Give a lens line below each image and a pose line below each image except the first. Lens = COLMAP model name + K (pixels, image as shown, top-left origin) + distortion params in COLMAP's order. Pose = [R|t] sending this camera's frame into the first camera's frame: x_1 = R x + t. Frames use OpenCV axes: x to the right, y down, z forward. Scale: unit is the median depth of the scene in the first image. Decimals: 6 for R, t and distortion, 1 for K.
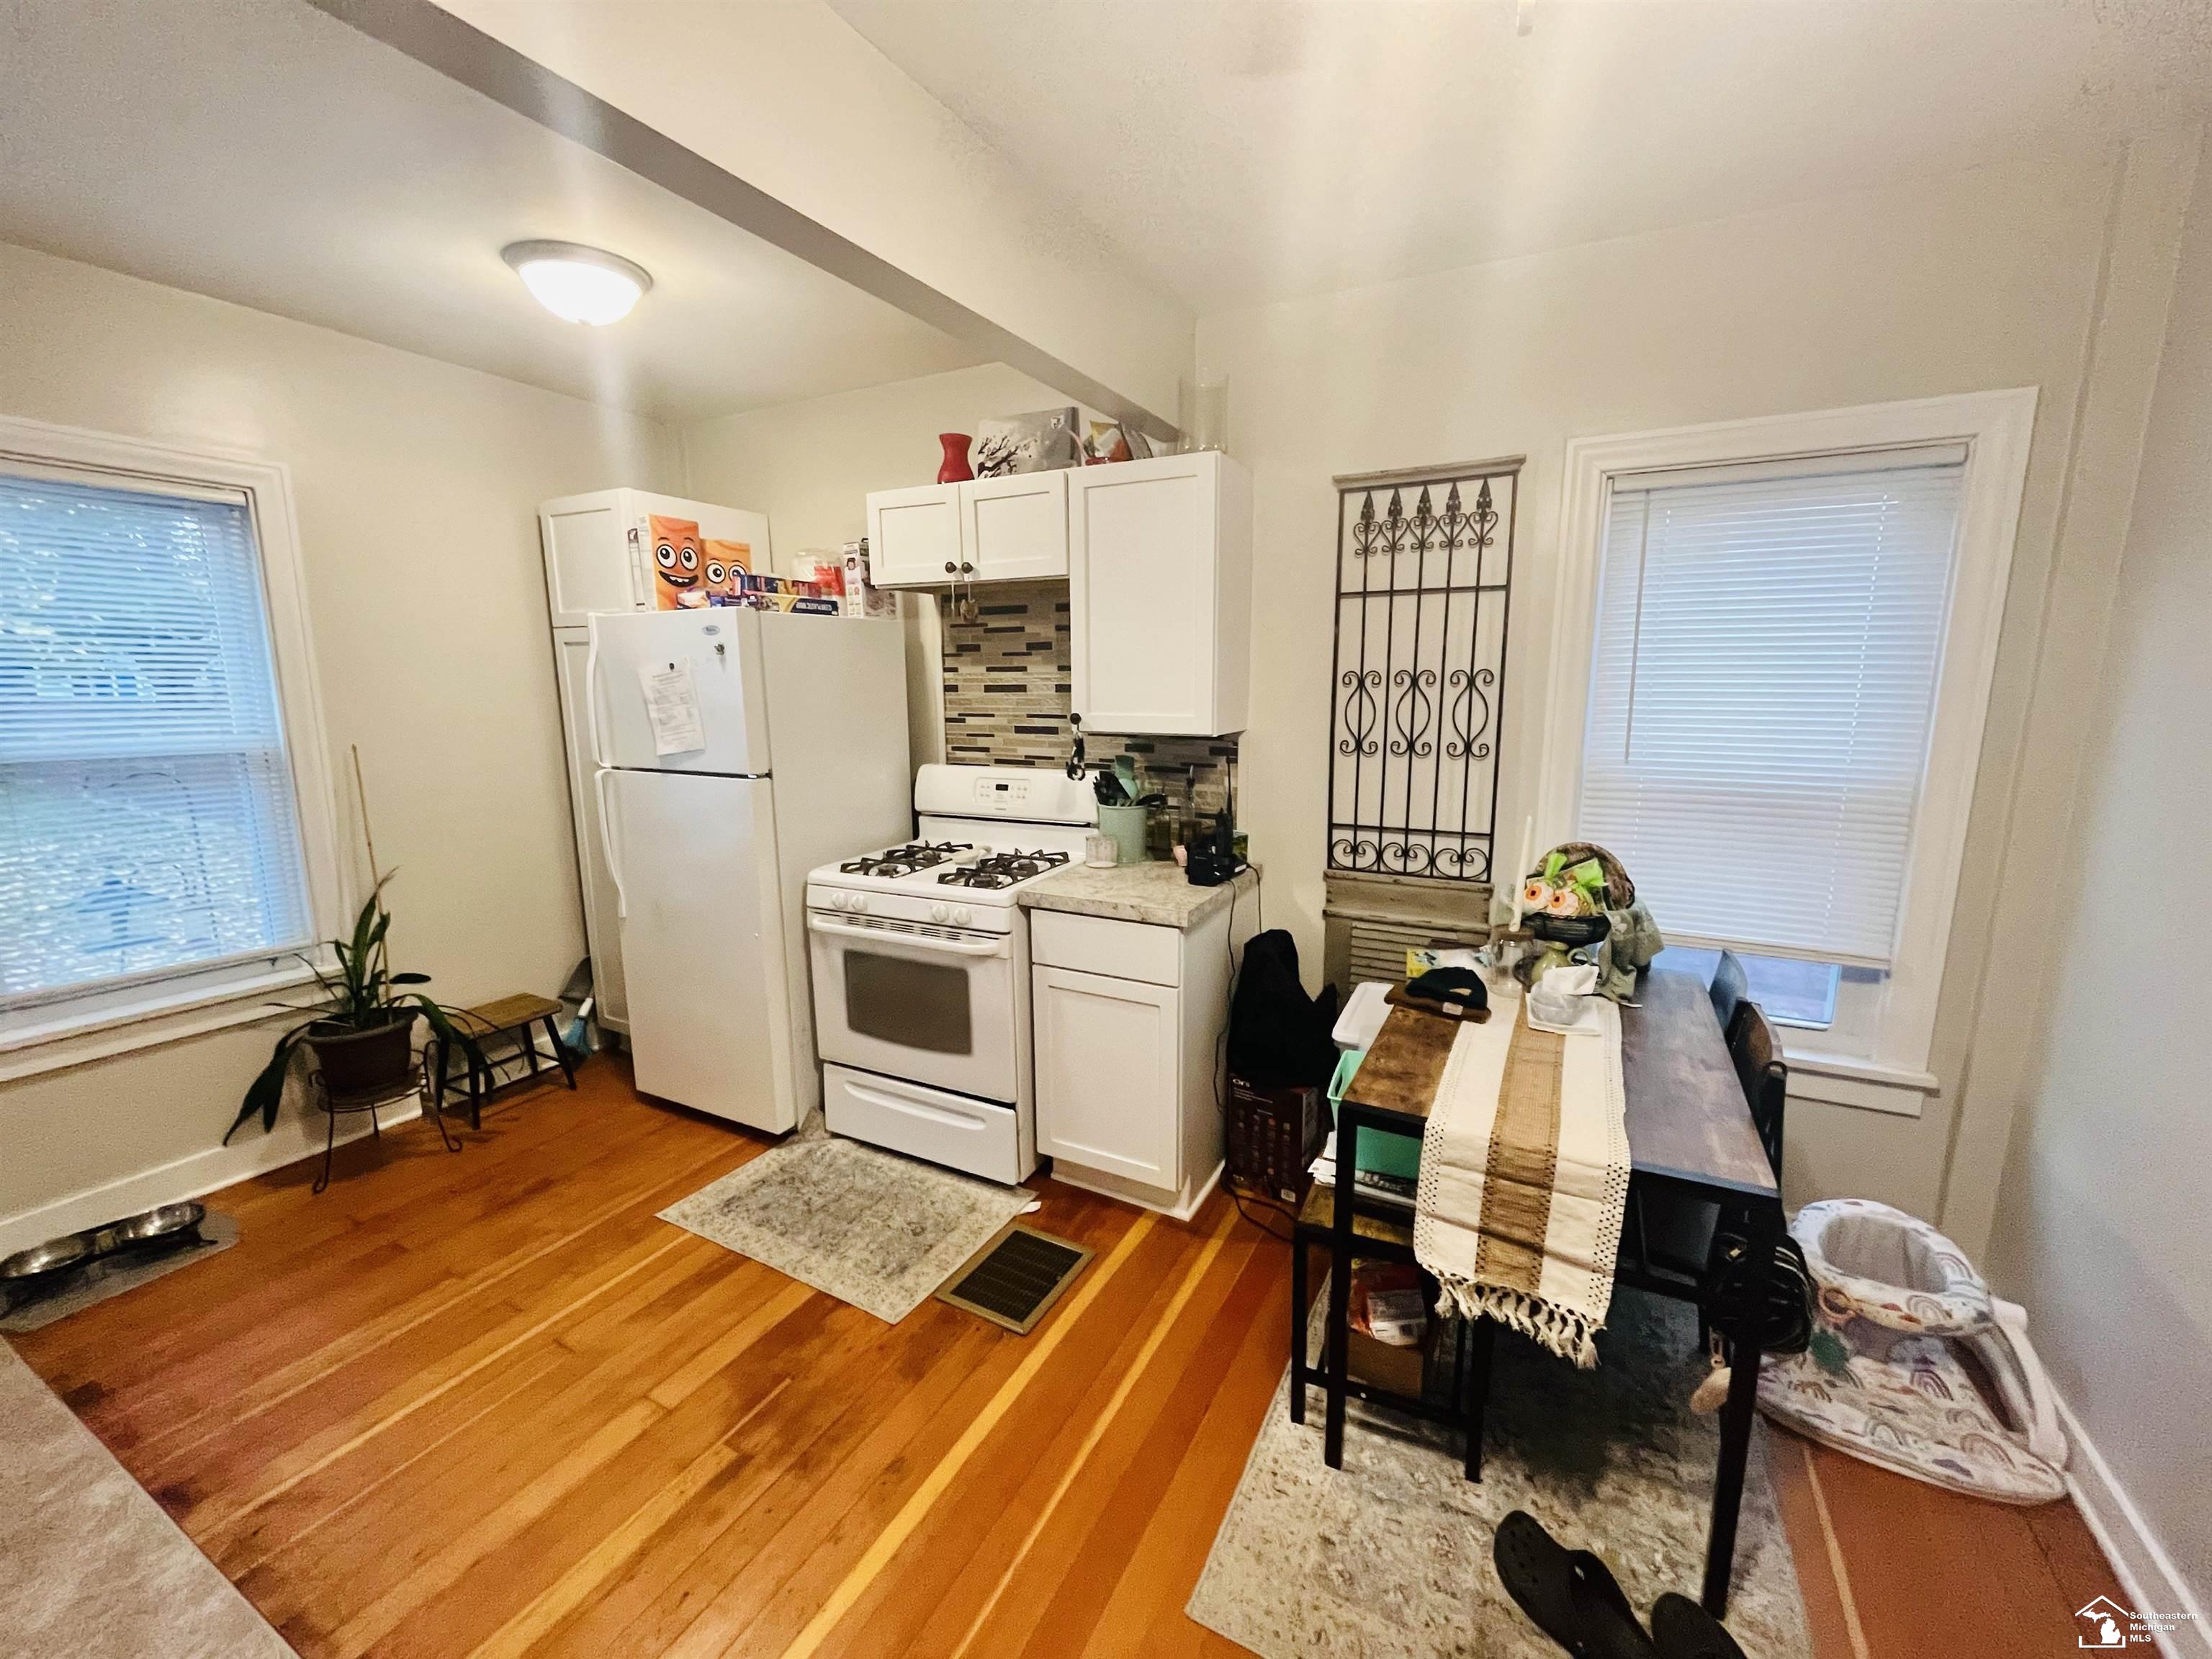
lens RADIAL K [[894.2, 0, 1106.0], [0, 894.2, 829.5], [0, 0, 1]] dist [-0.003644, -0.000283]
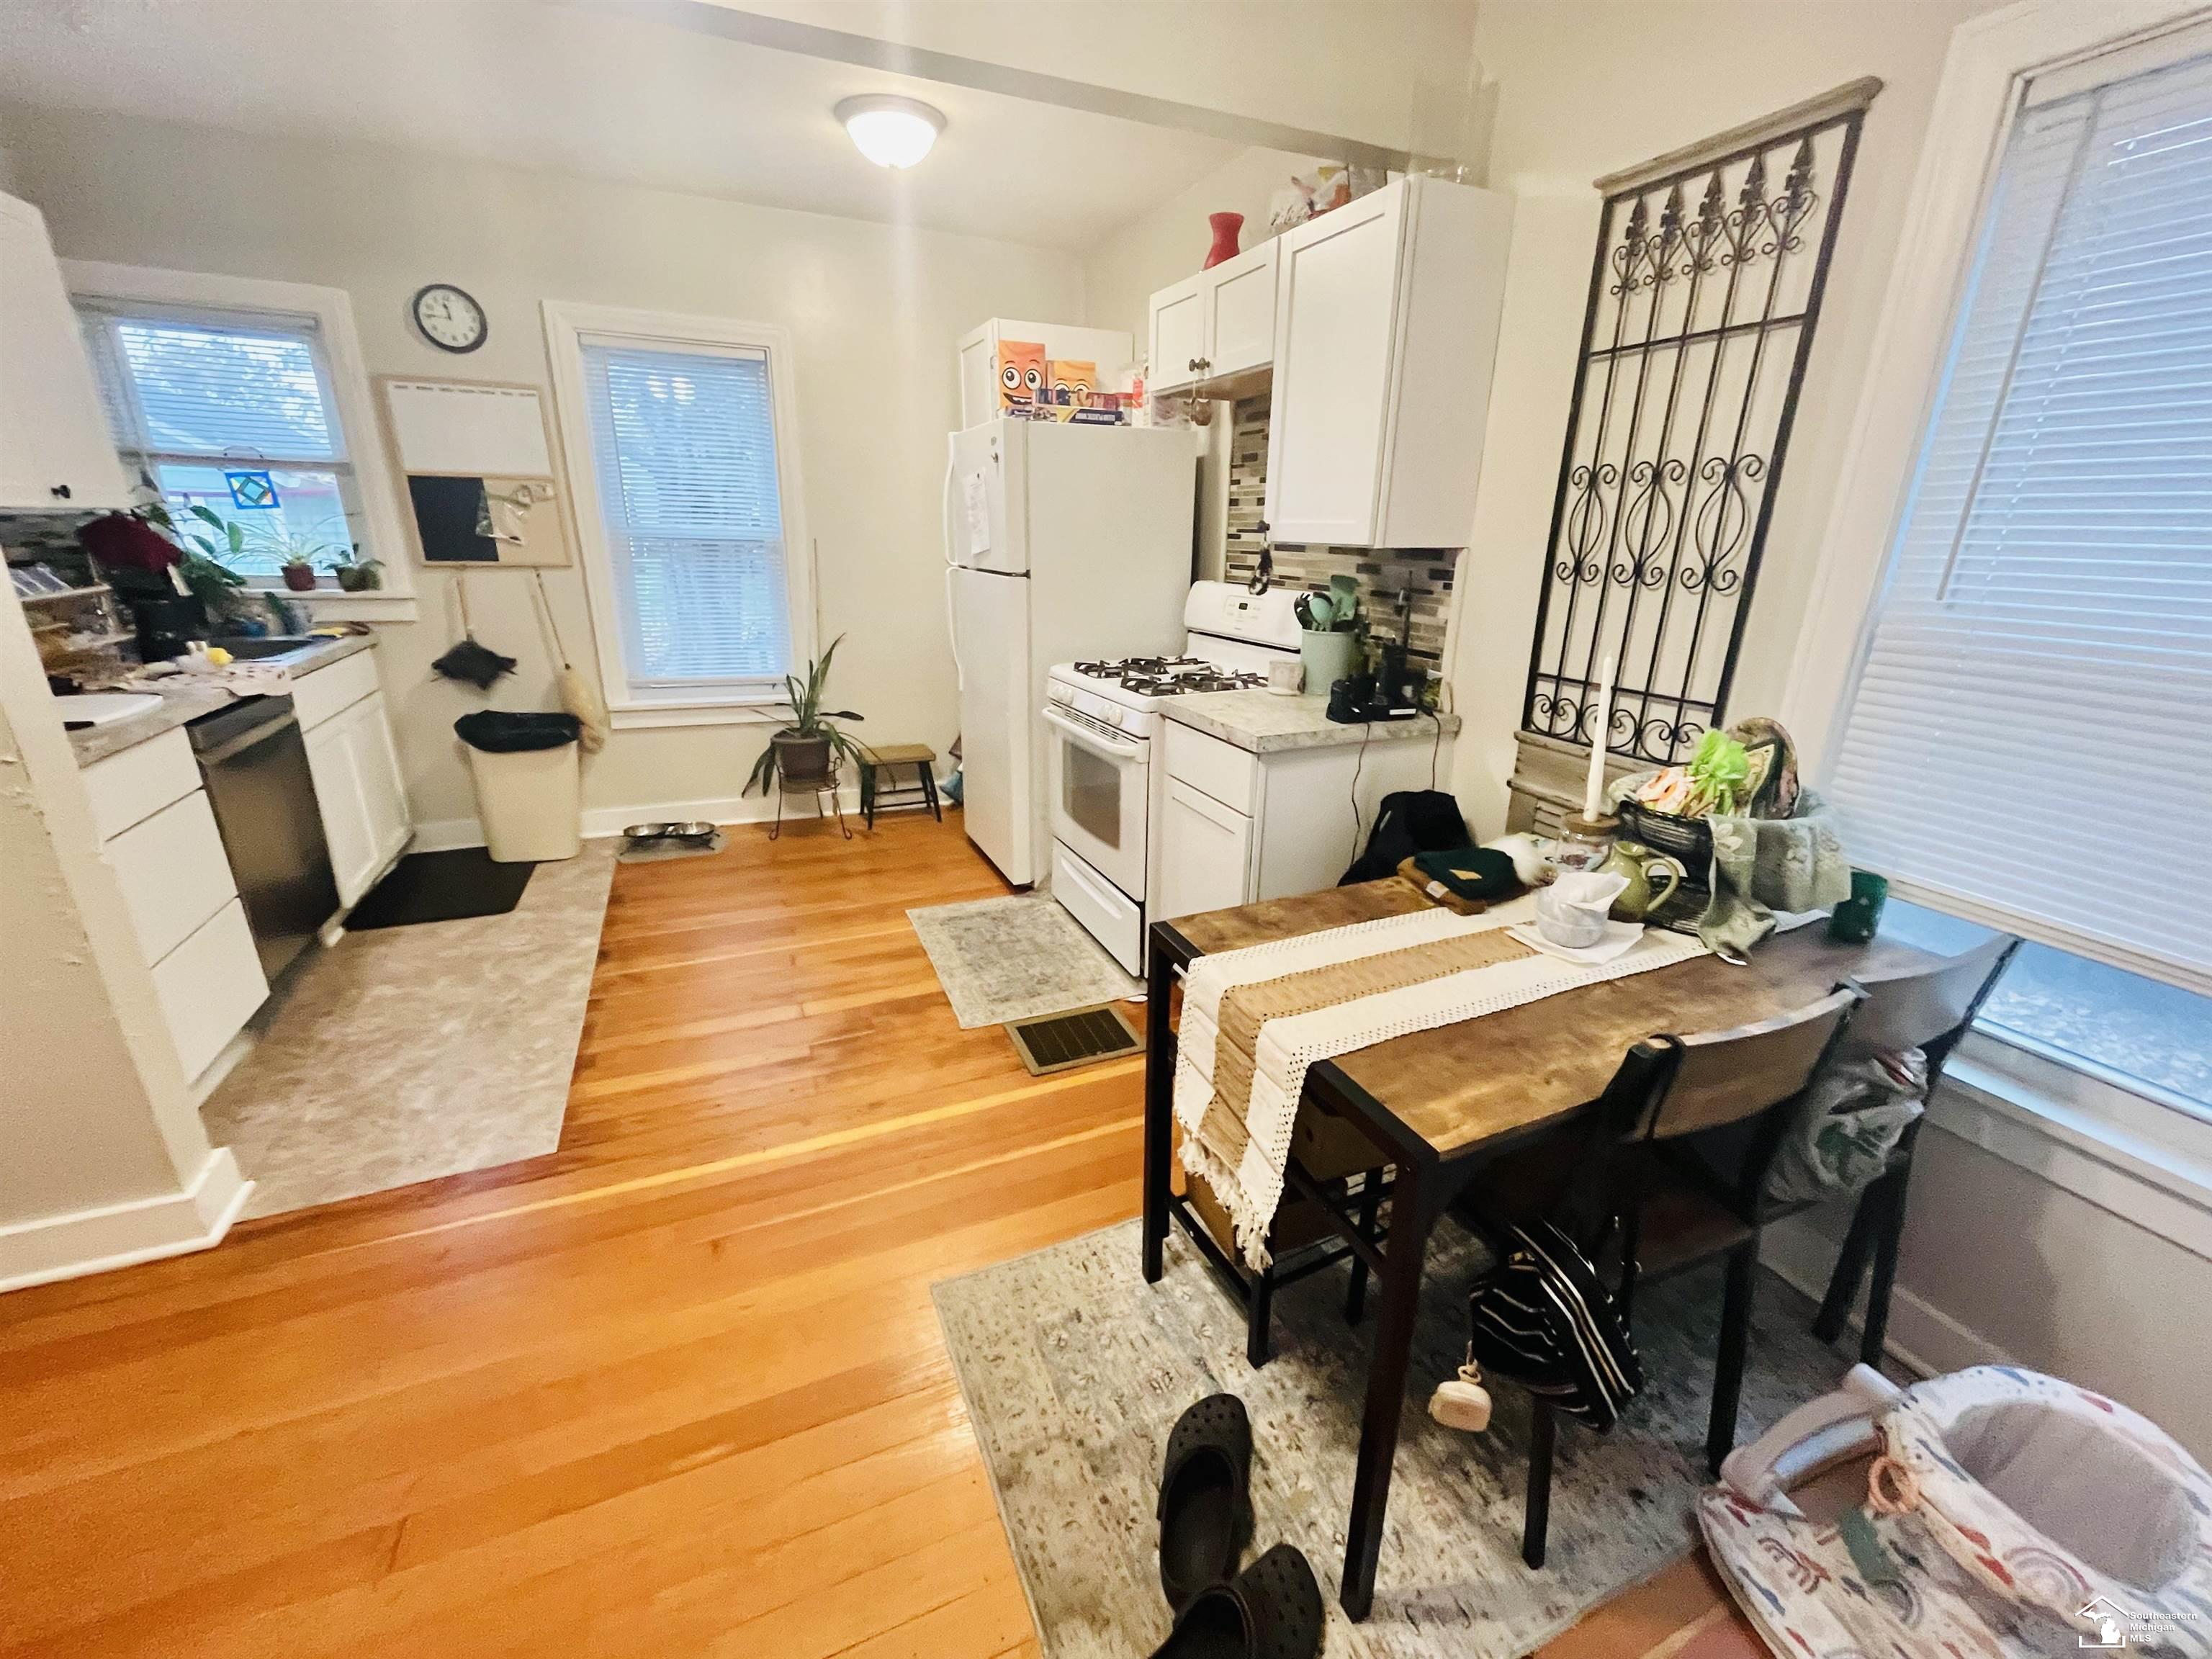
lens RADIAL K [[898.7, 0, 1106.0], [0, 898.7, 829.5], [0, 0, 1]] dist [-0.001936, -0.003354]
pose [[0.778369, 0.216161, -0.589421, 0.467256], [-0.124303, 0.973332, 0.192804, 0.022968], [0.615379, -0.076806, 0.784481, 0.146000]]
